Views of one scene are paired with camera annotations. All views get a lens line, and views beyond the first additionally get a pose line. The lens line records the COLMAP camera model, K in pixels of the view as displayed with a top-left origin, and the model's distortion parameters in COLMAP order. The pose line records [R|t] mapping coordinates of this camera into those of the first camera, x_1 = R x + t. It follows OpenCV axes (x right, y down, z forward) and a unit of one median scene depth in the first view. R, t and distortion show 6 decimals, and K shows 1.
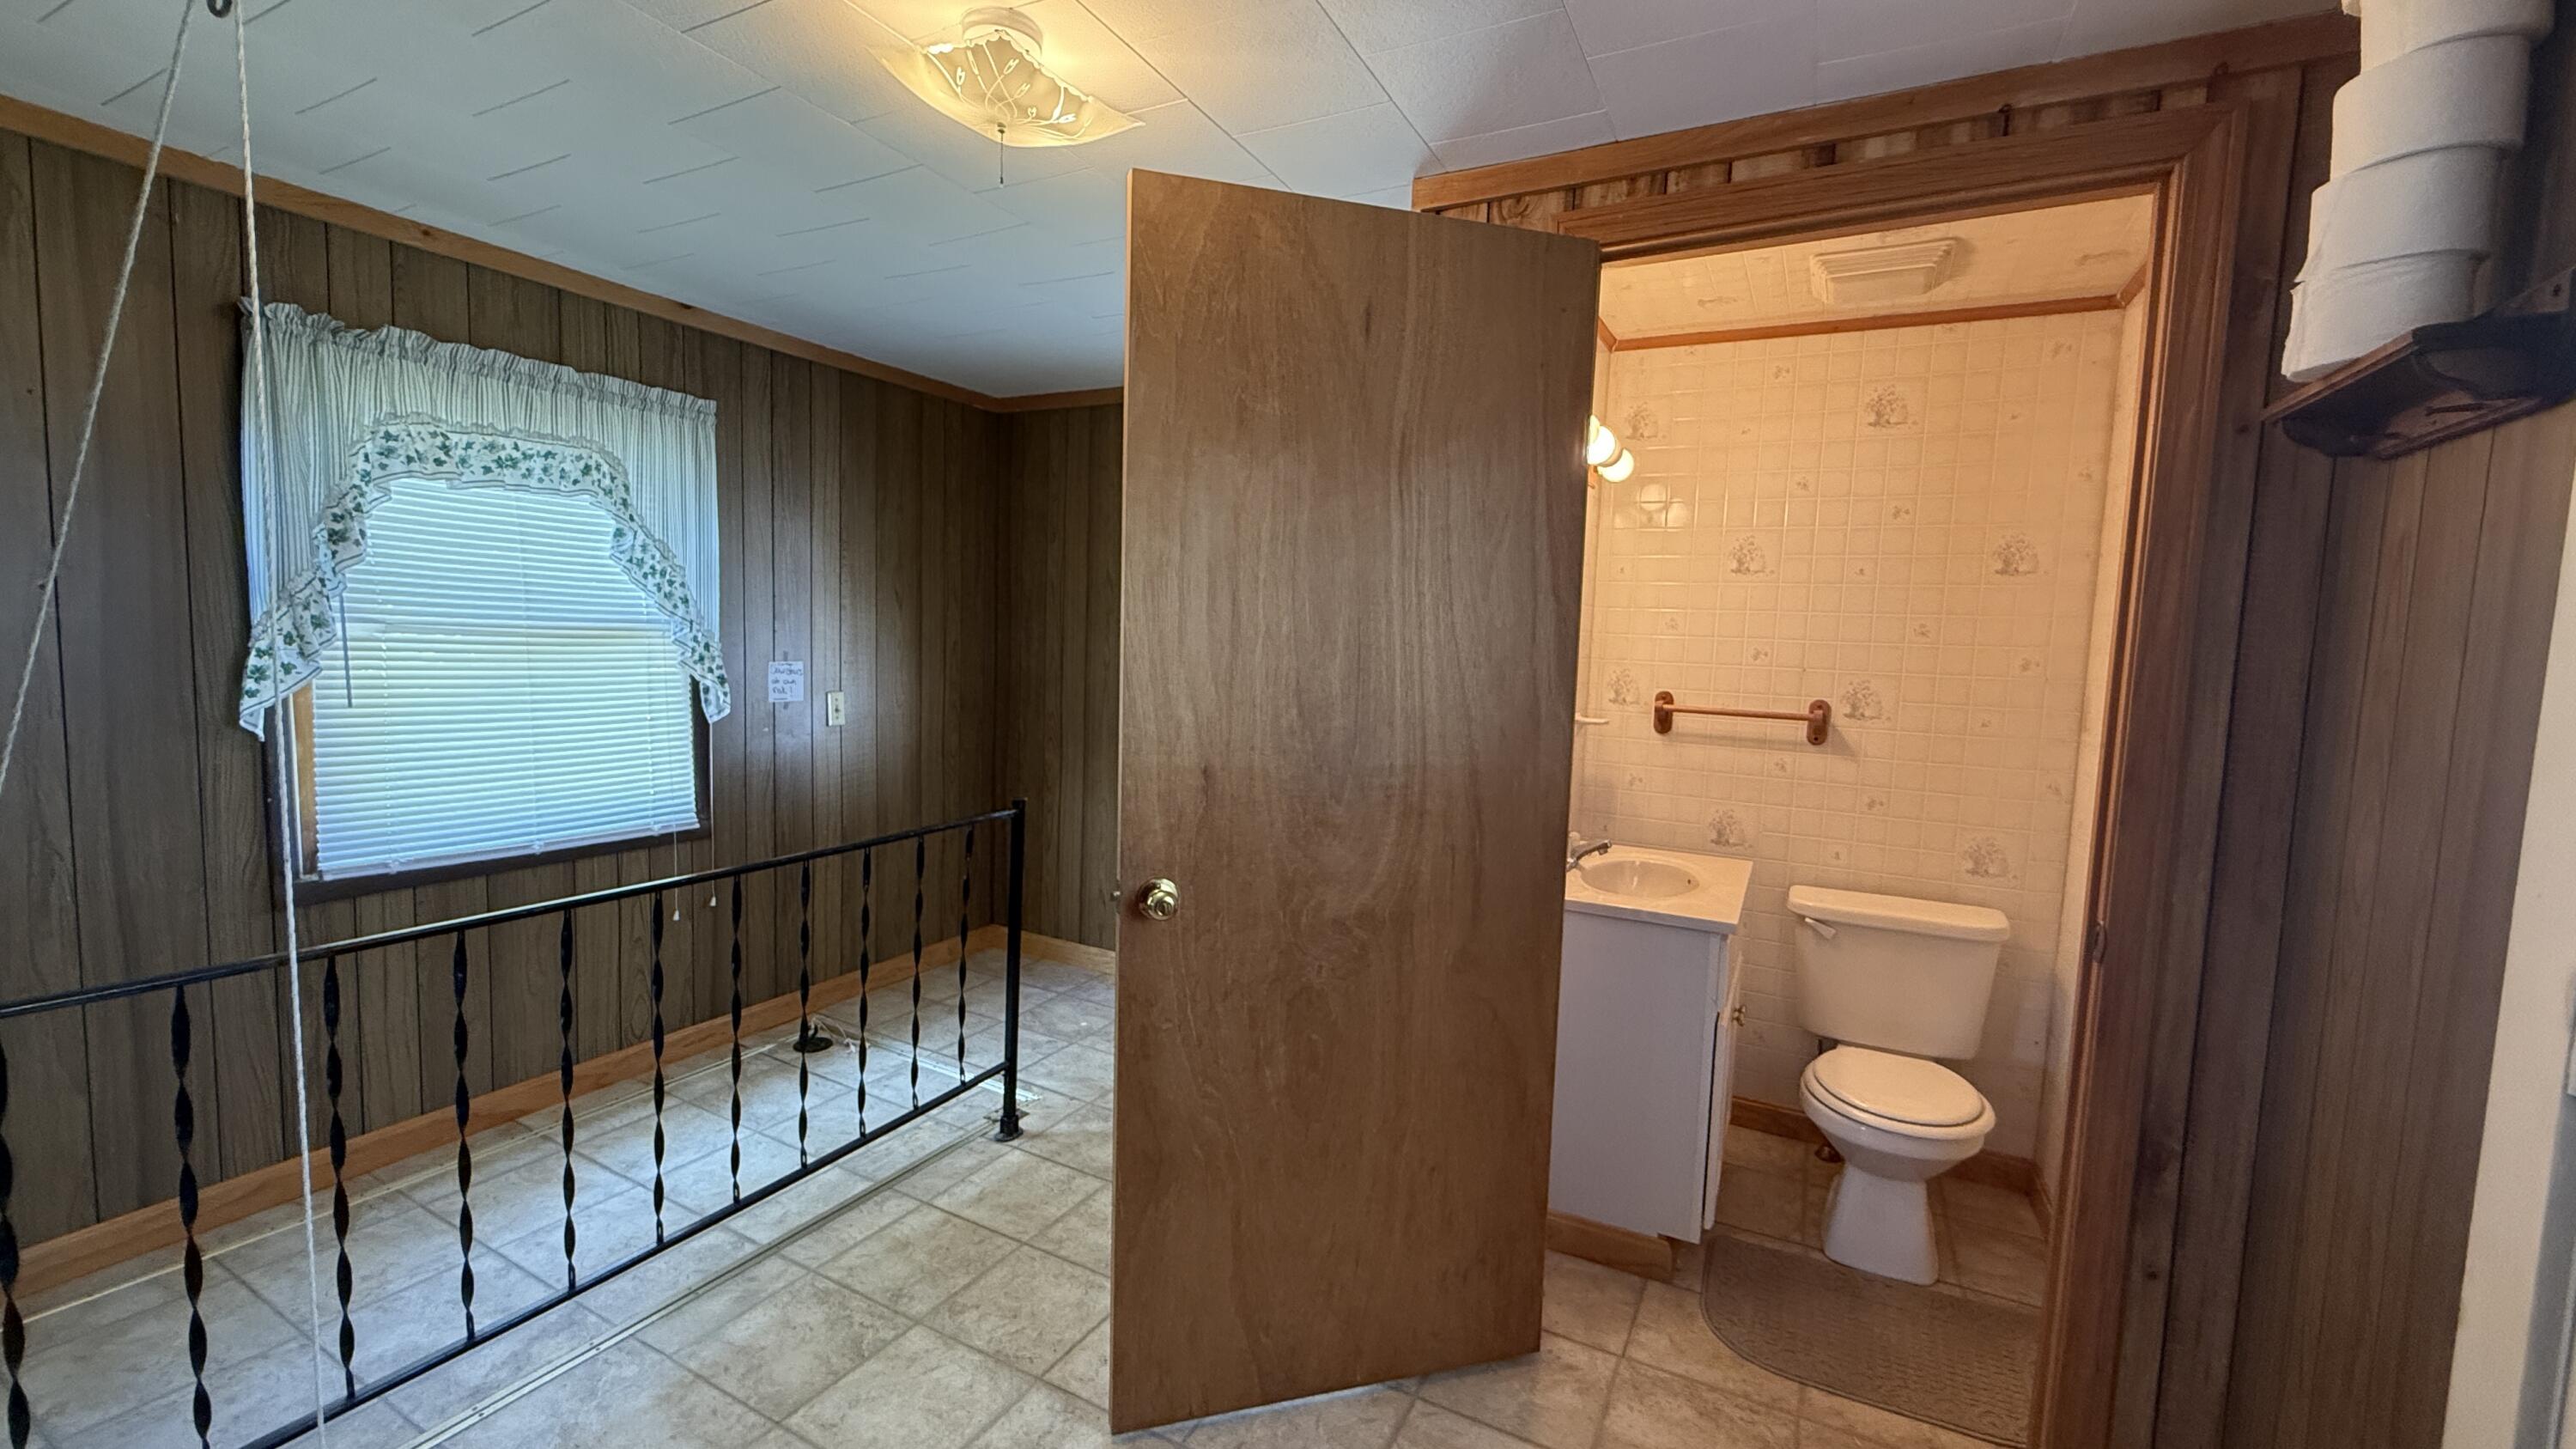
lens RADIAL K [[1040.8, 0, 1239.4], [0, 1040.8, 724.1], [0, 0, 1]] dist [0.002174, -0.000441]
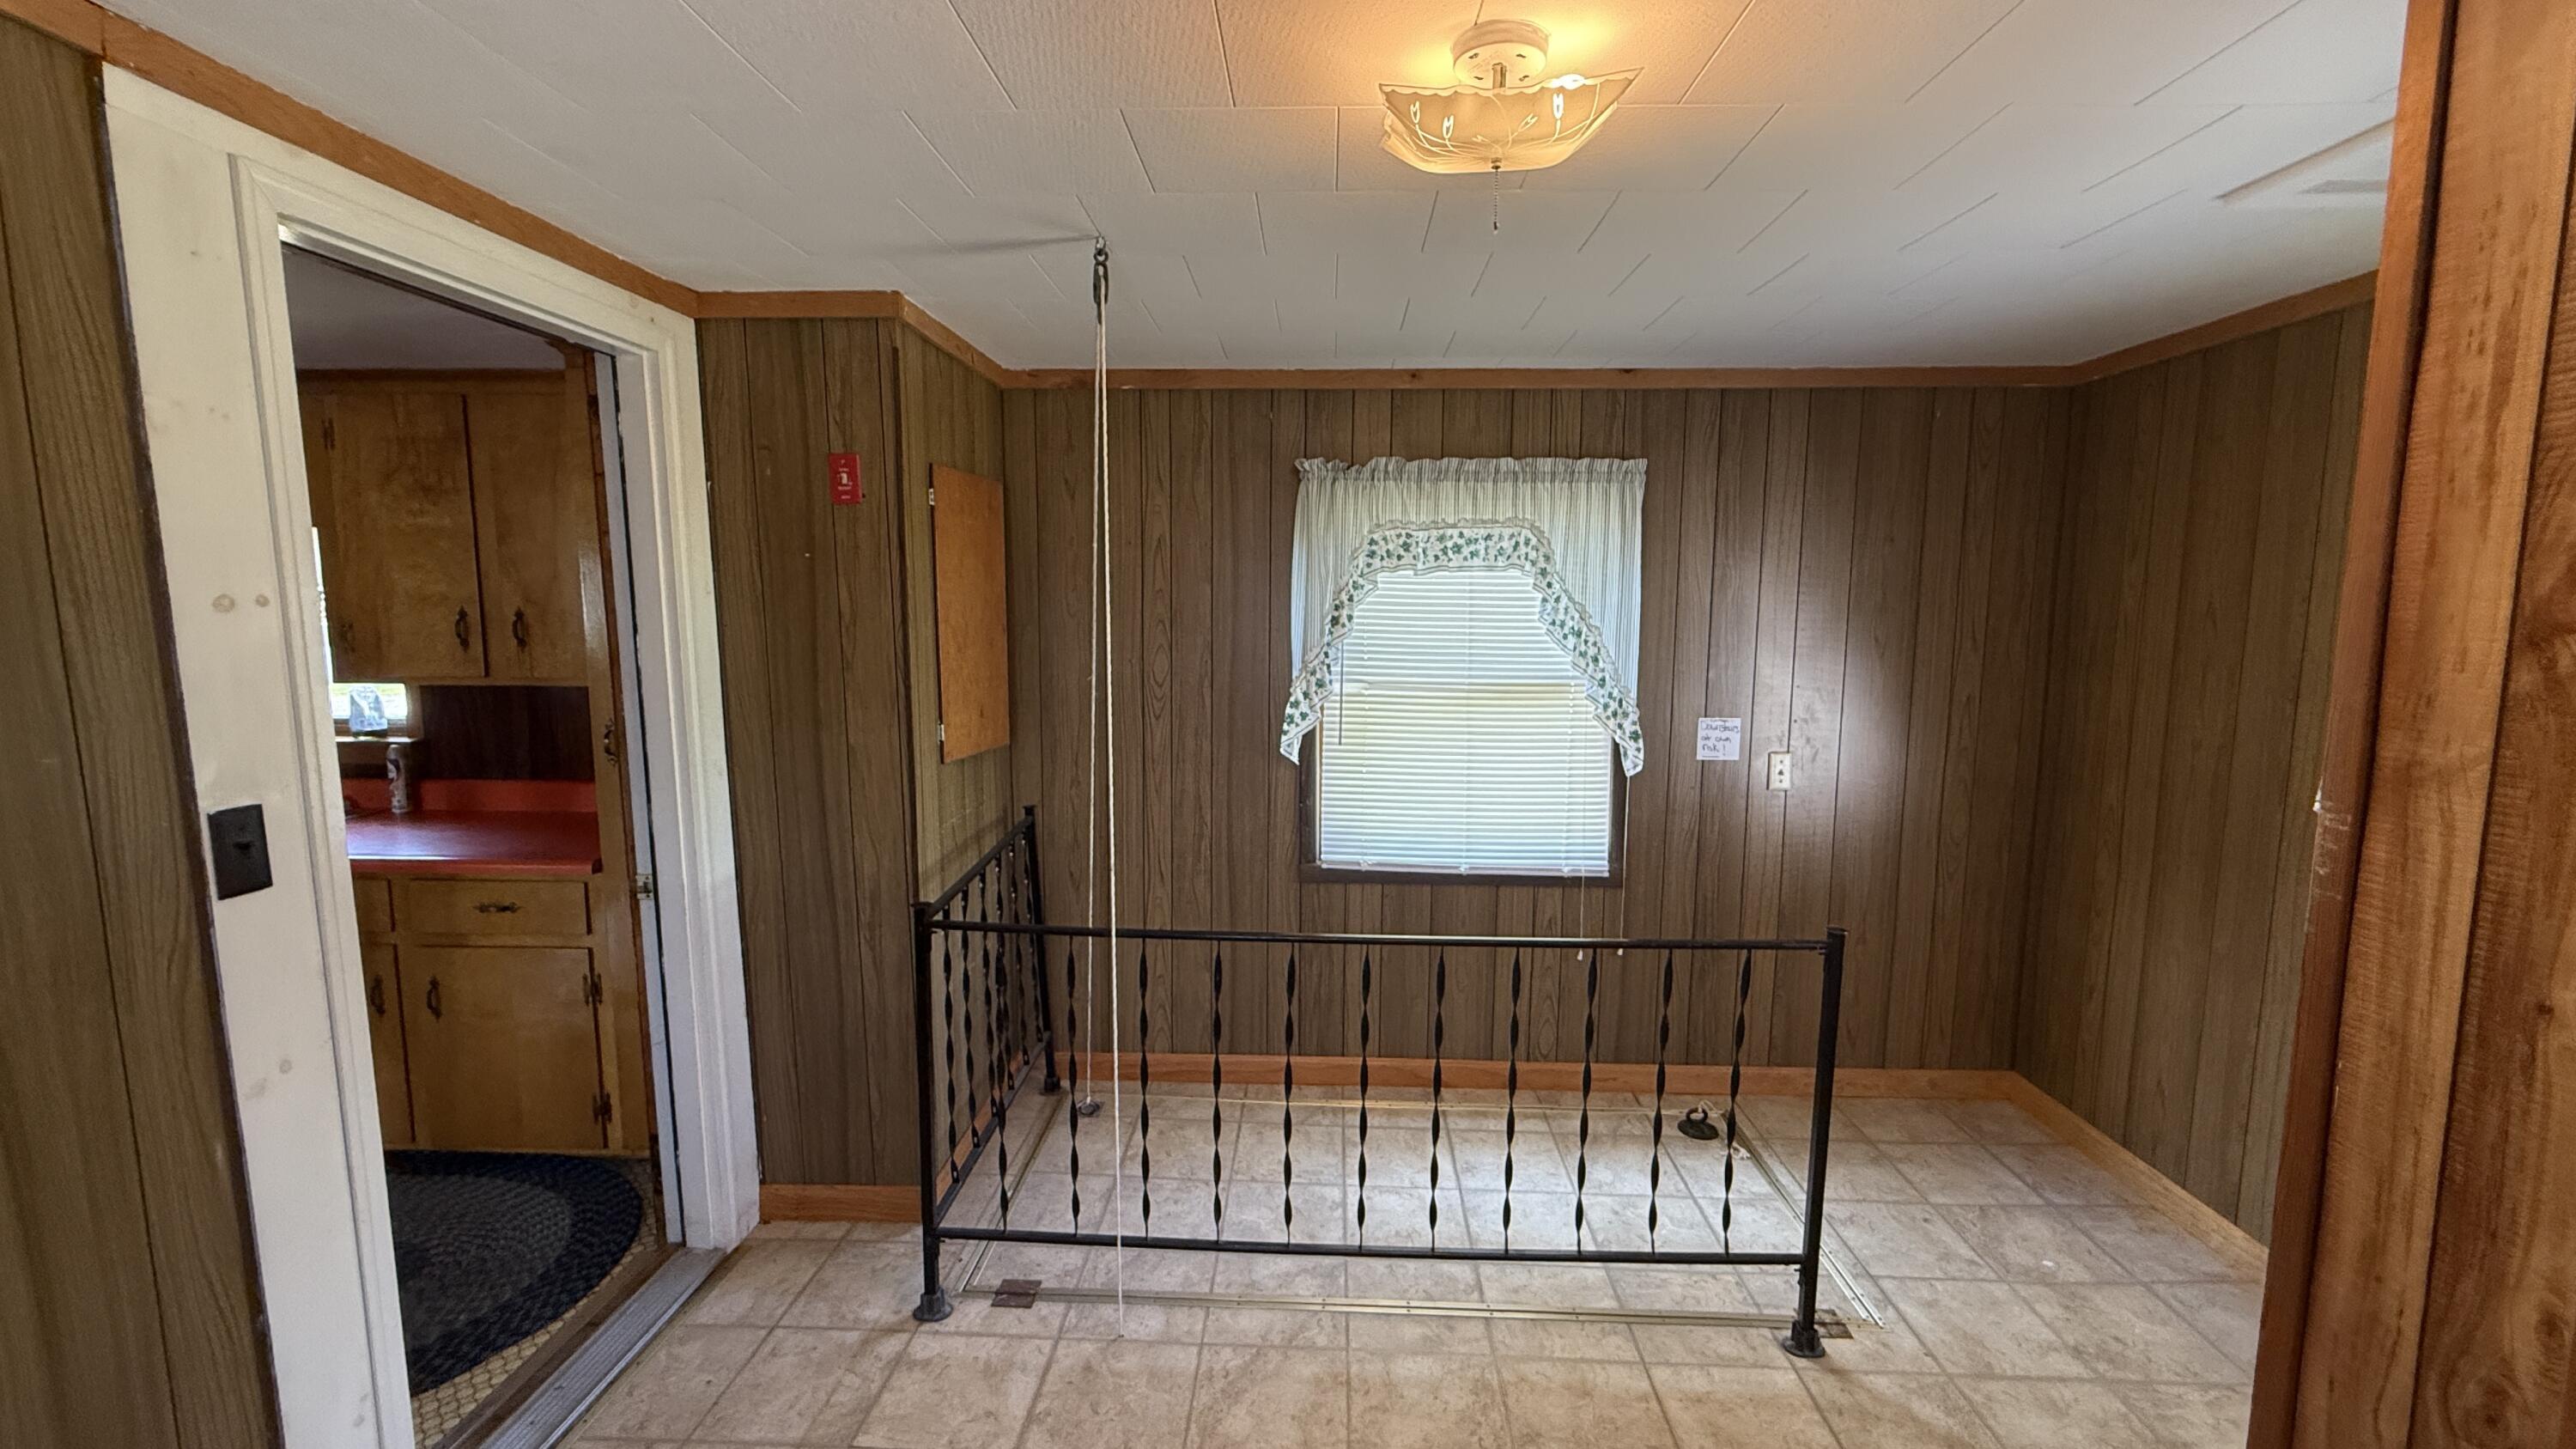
lens RADIAL K [[1040.8, 0, 1290.9], [0, 1040.8, 717.3], [0, 0, 1]] dist [0.002174, -0.000441]
pose [[0.450986, 0.066997, -0.890013, 0.277393], [-0.067673, 0.996875, 0.040751, -0.088847], [0.889962, 0.041852, 0.454110, 0.279752]]
